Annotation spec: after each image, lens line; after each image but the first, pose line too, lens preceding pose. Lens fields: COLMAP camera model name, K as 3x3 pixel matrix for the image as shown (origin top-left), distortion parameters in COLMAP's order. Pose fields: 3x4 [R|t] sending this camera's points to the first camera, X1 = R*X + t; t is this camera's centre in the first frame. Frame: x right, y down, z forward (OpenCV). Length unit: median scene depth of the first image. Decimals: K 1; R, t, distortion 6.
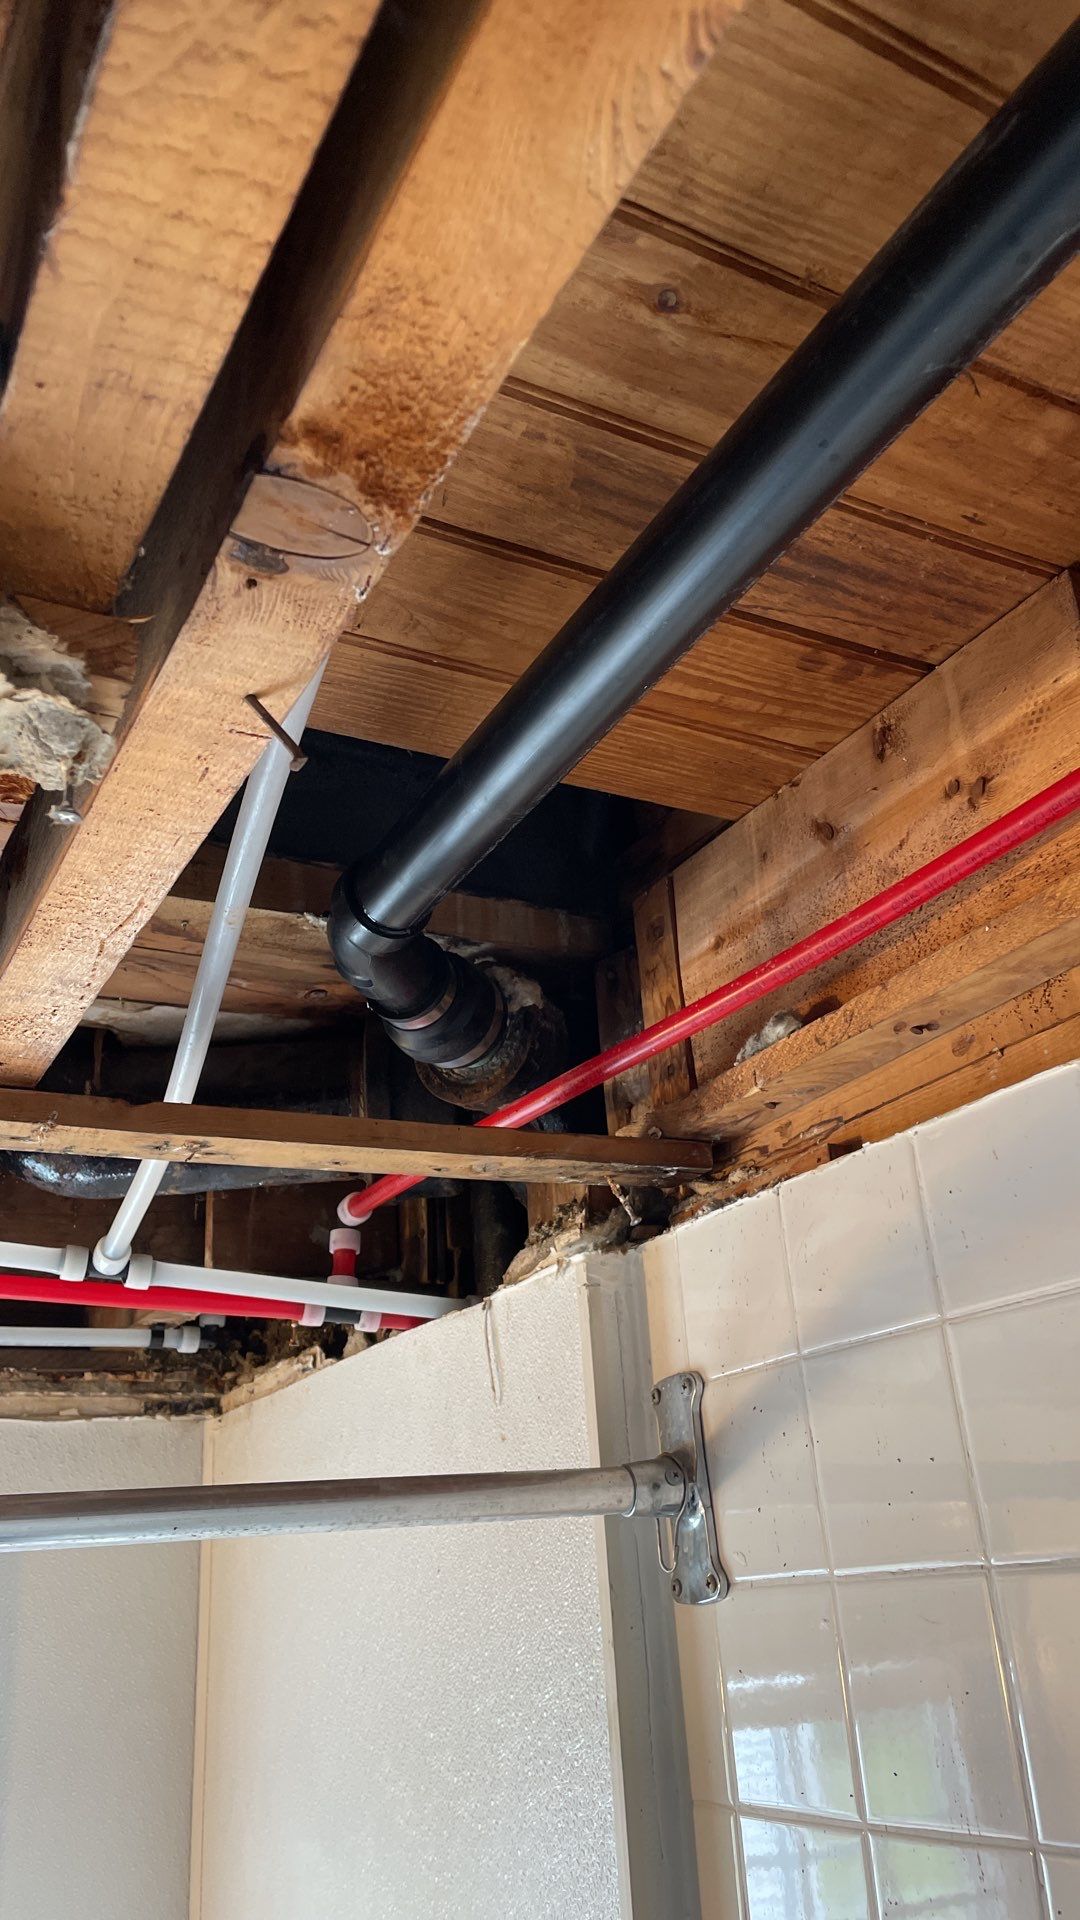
lens RADIAL K [[1460.3, 0, 537.5], [0, 1460.3, 953.9], [0, 0, 1]] dist [0.063270, -0.087771]
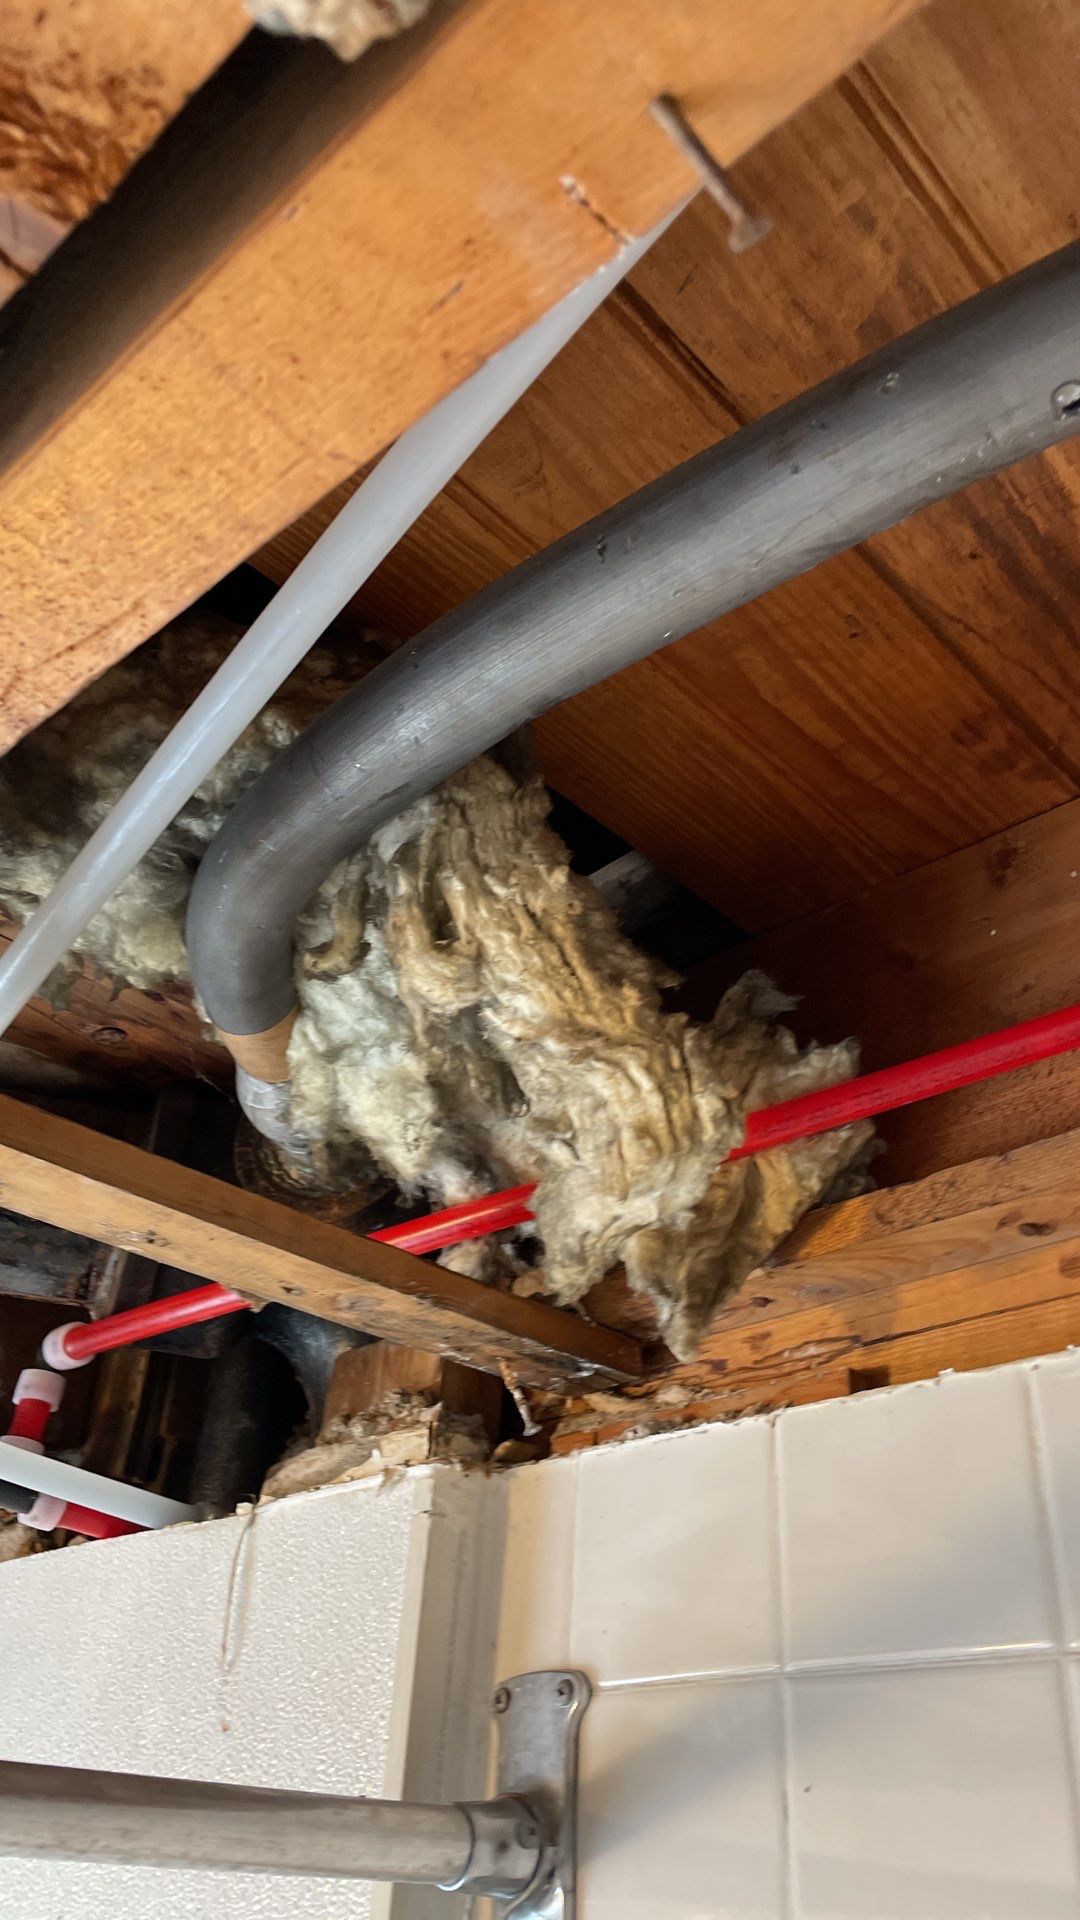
lens RADIAL K [[1460.3, 0, 552.8], [0, 1460.3, 955.7], [0, 0, 1]] dist [0.063270, -0.087771]
pose [[0.938519, 0.270230, 0.214842, -0.133455], [-0.227420, 0.952154, -0.204163, 0.106024], [-0.259733, 0.142751, 0.955071, 0.289416]]
